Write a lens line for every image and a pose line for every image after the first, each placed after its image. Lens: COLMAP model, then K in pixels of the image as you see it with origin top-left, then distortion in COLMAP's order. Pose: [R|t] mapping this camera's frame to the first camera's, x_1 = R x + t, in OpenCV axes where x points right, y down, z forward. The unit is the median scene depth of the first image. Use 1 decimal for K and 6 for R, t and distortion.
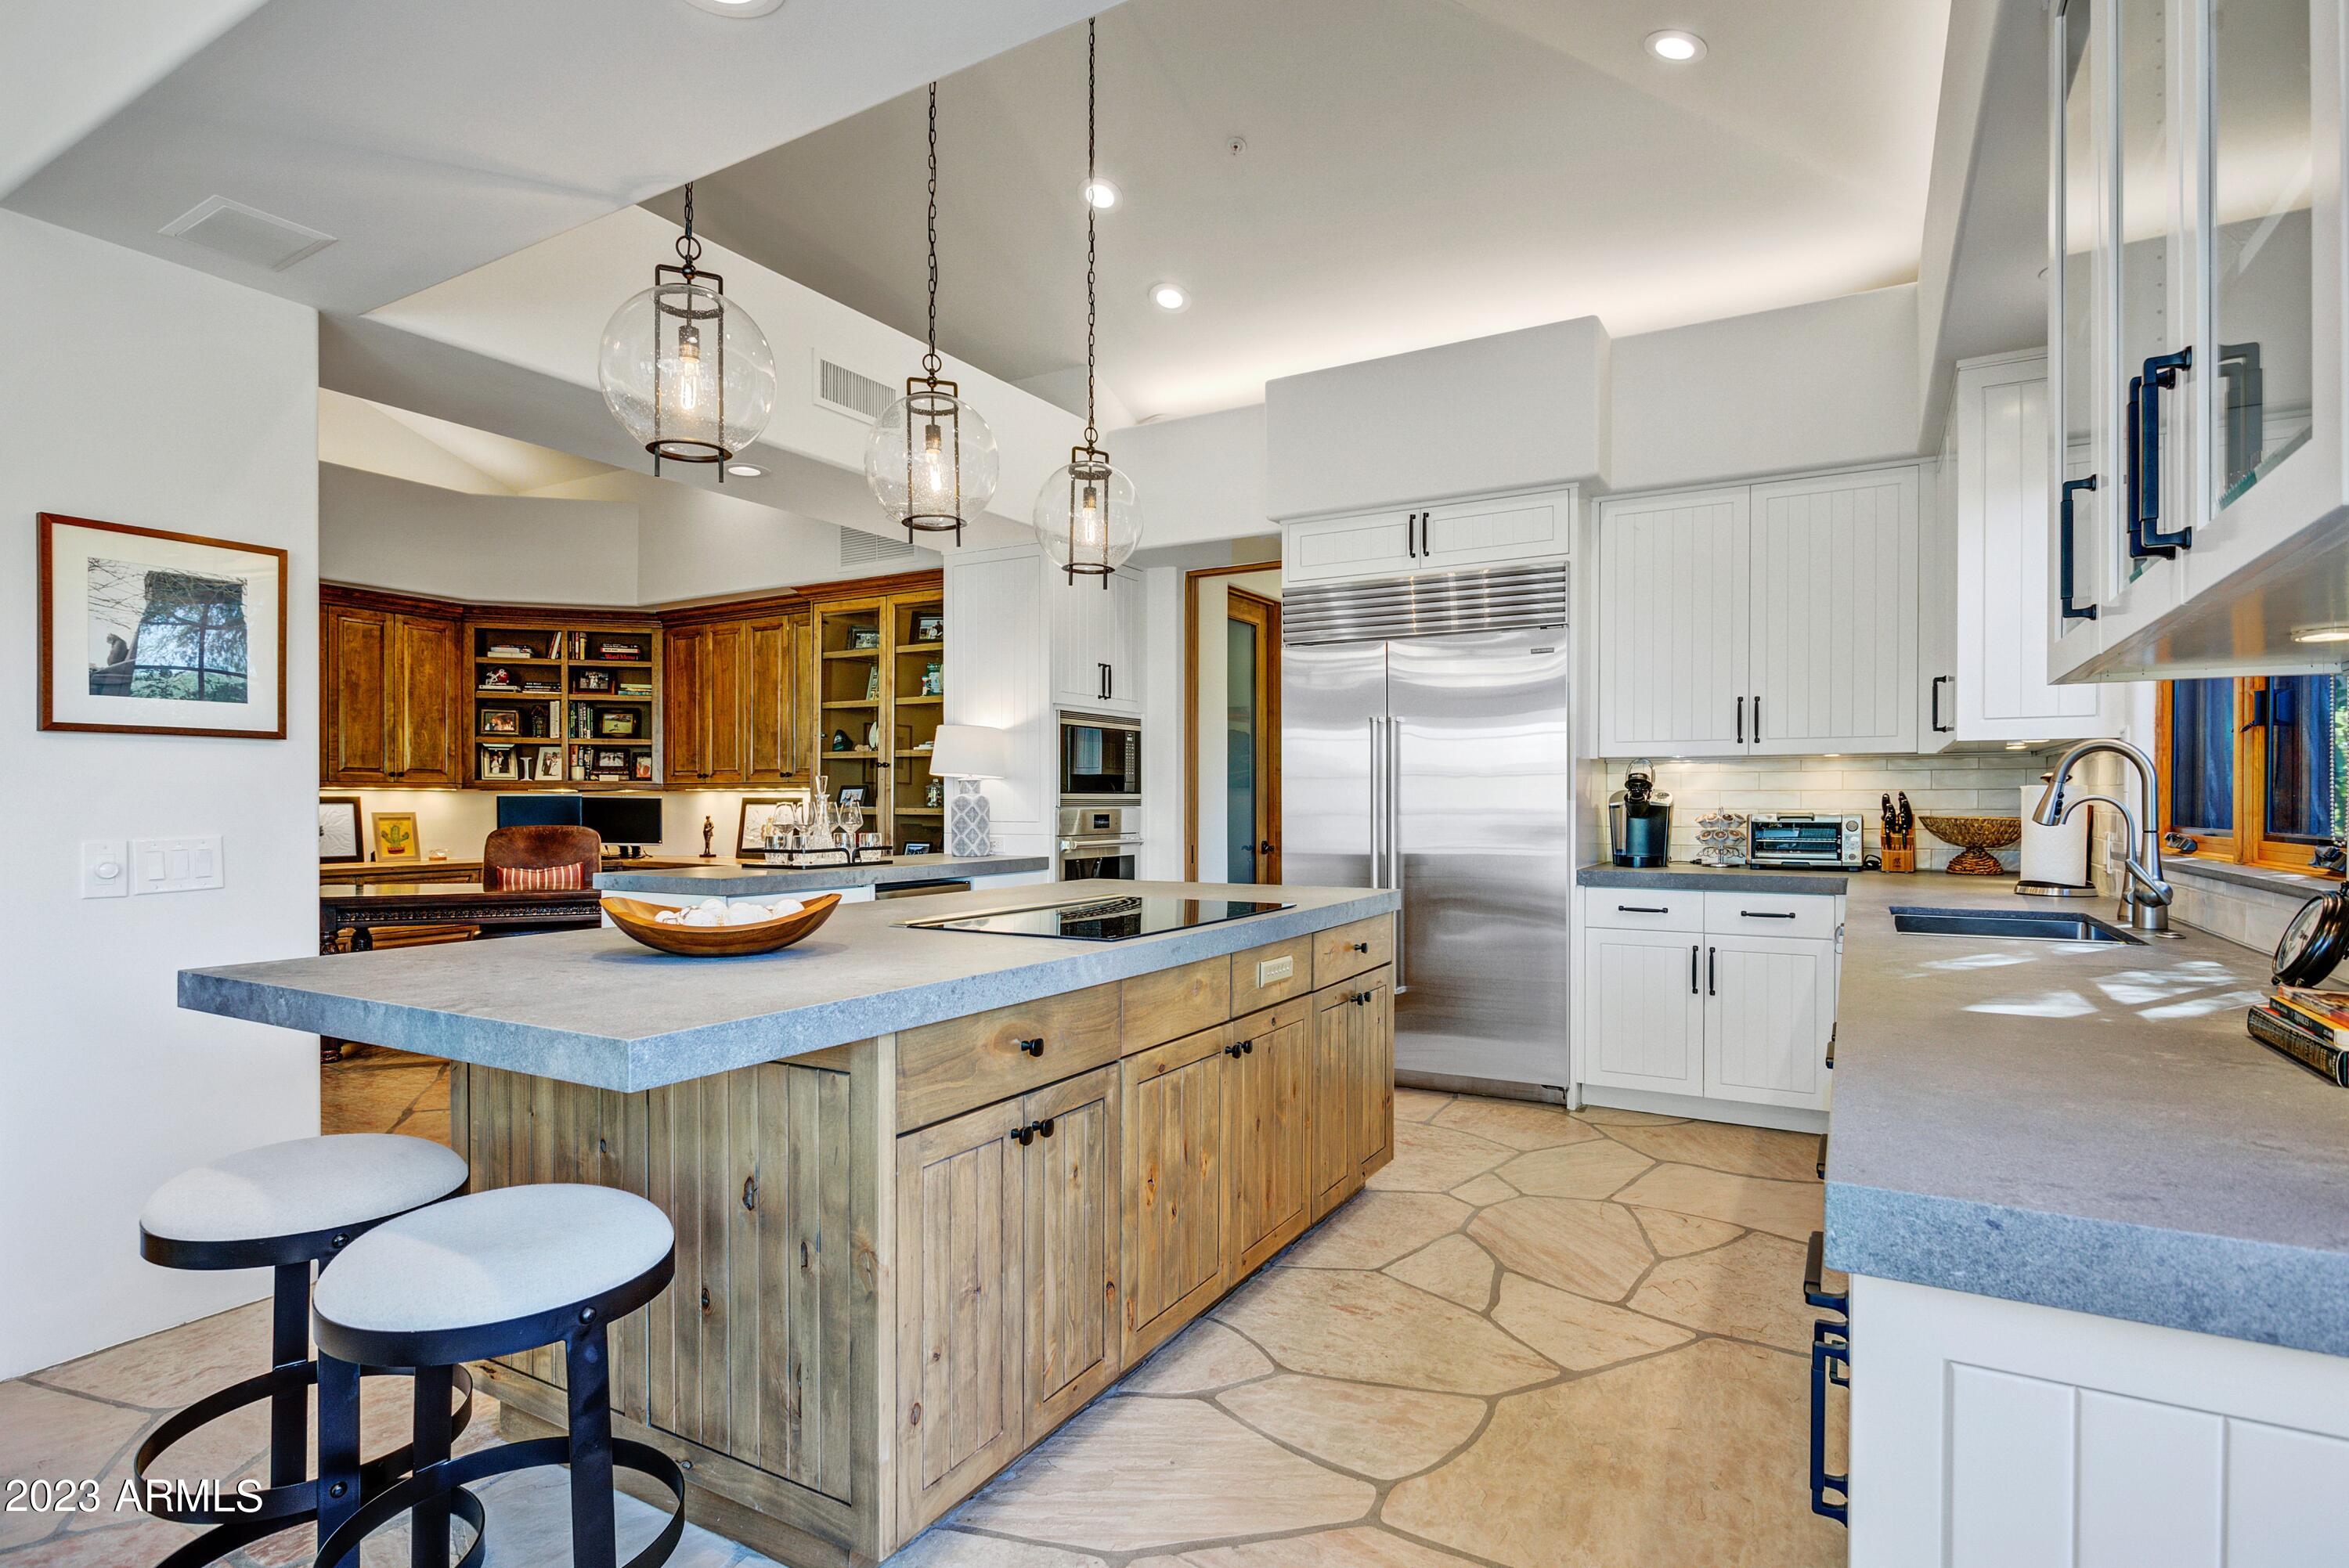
lens RADIAL K [[1180.7, 0, 1173.7], [0, 1180.7, 803.0], [0, 0, 1]] dist [-0.005775, 0.003221]
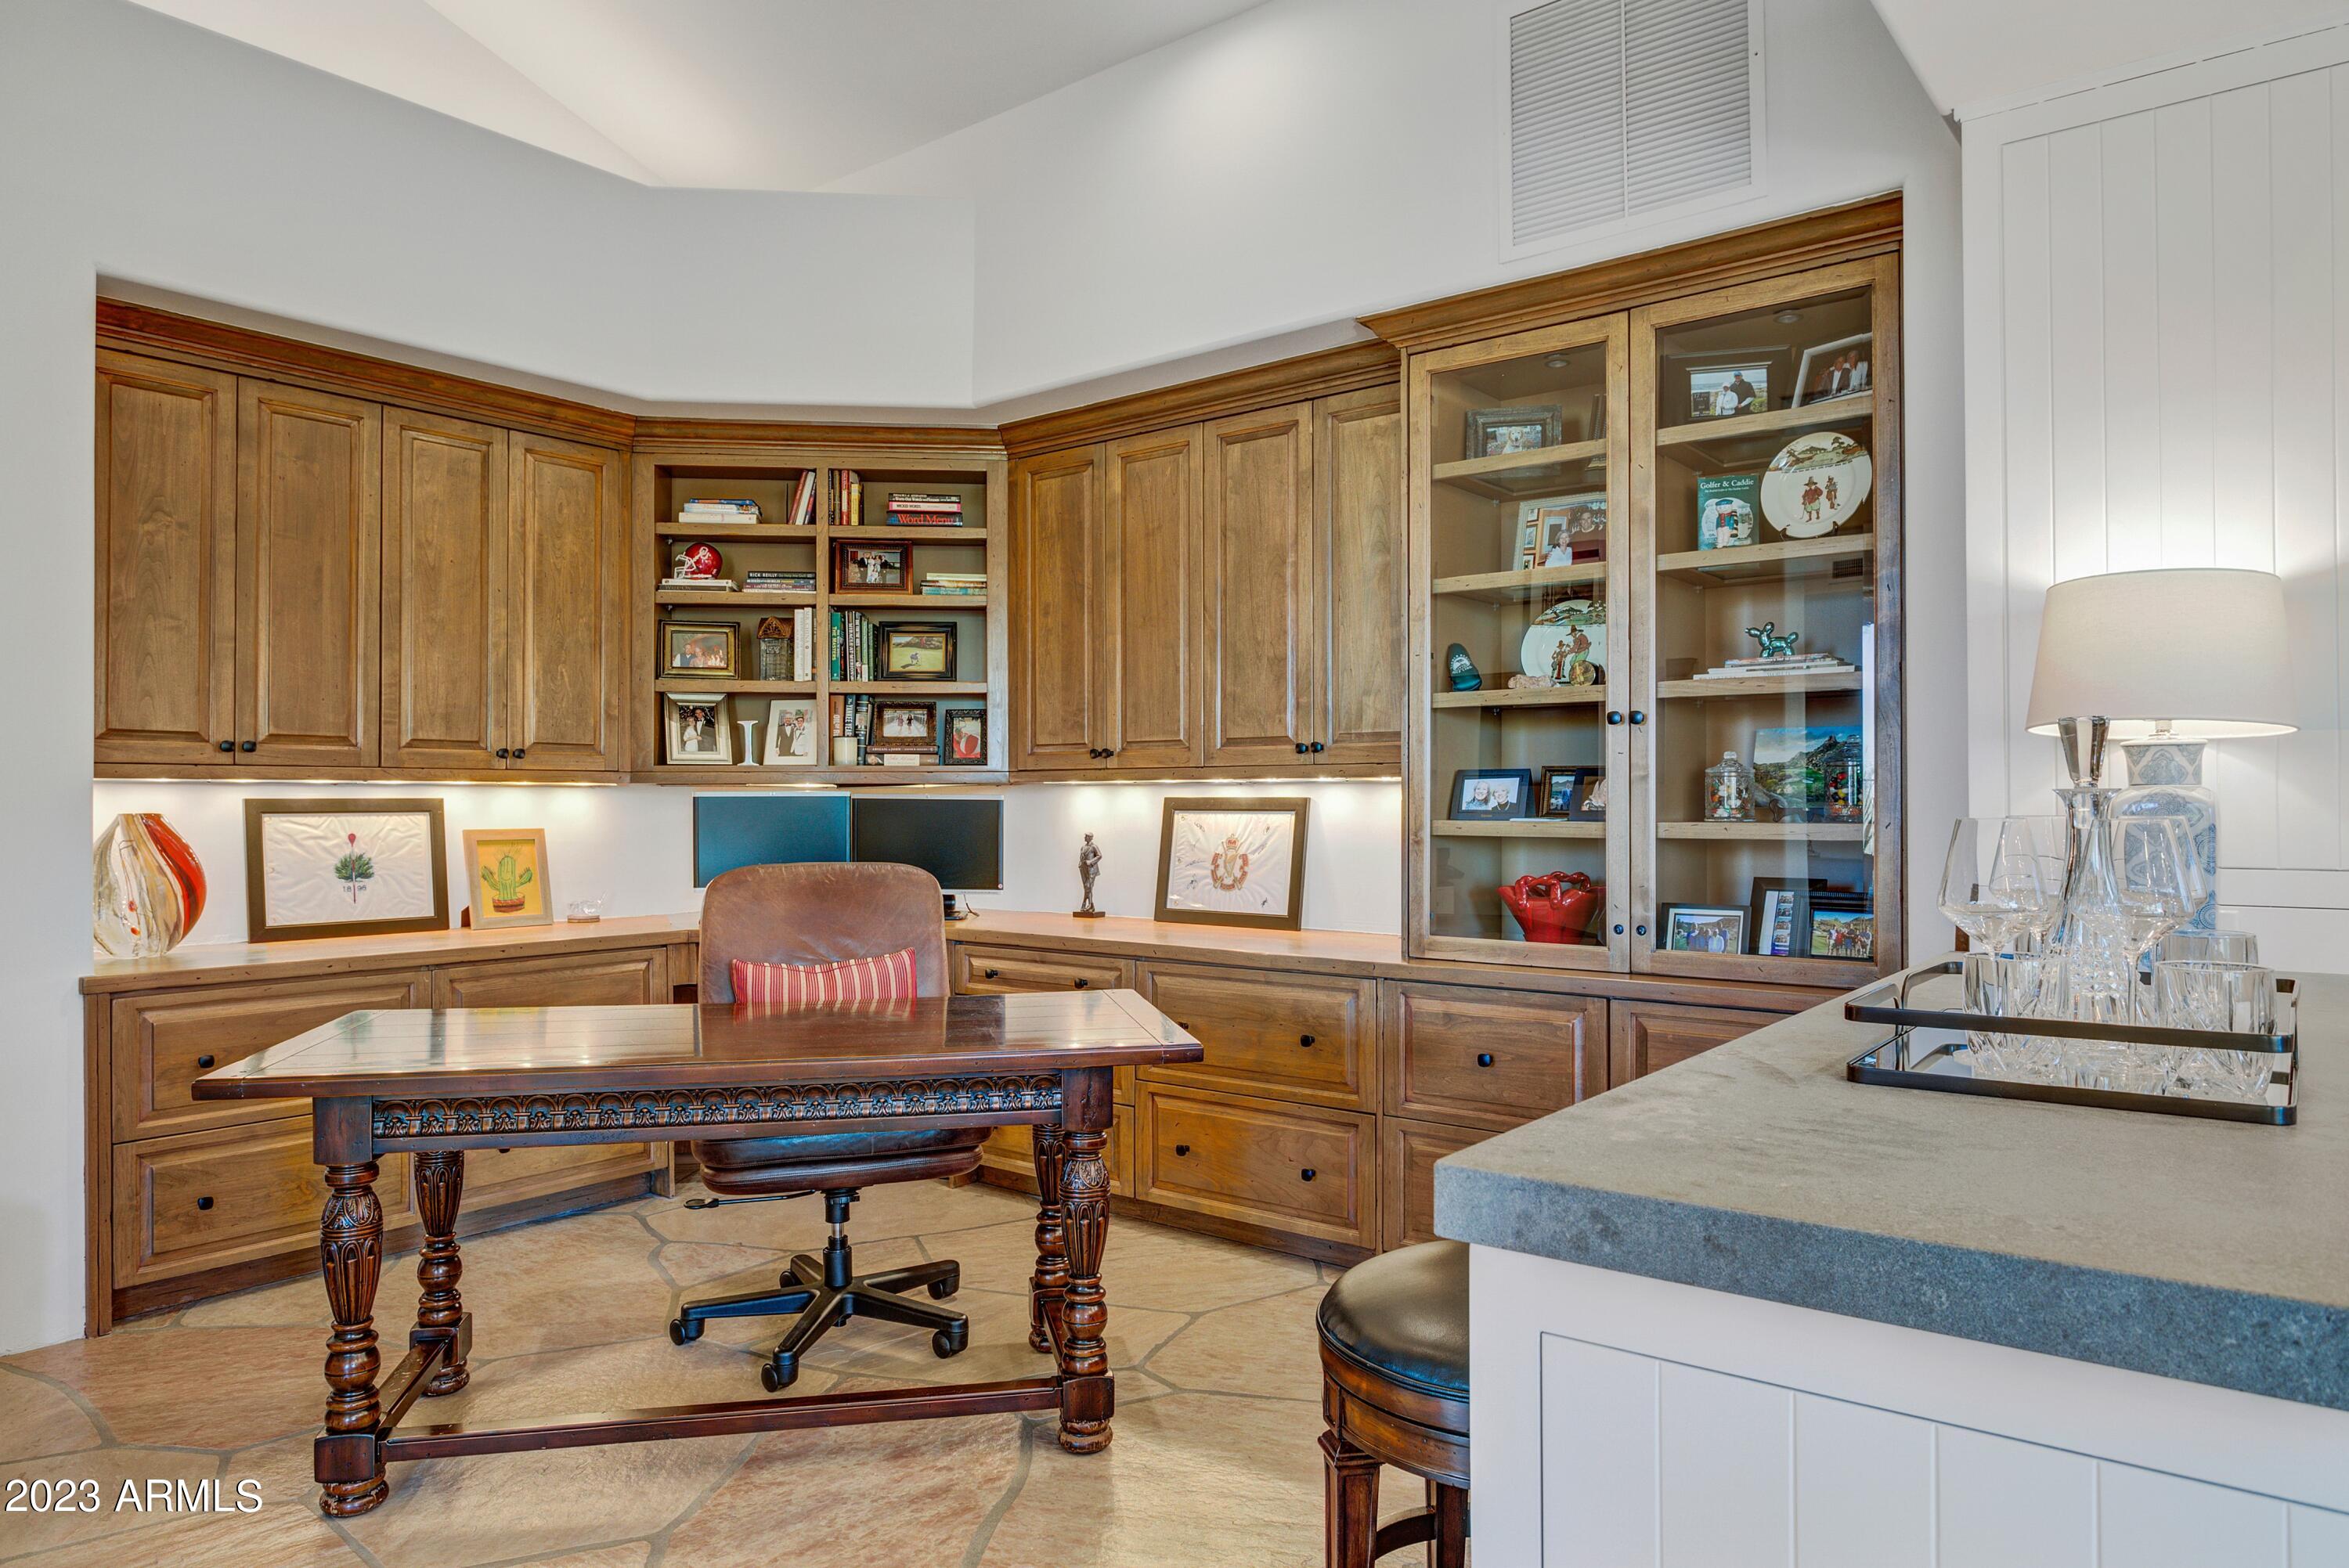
lens RADIAL K [[1396.6, 0, 1192.6], [0, 1396.6, 777.9], [0, 0, 1]] dist [-0.014378, -0.004070]
pose [[0.993648, -0.005010, -0.112424, -0.352011], [0.003252, 0.999870, -0.015815, -0.004384], [0.112488, 0.015349, 0.993535, 0.514374]]
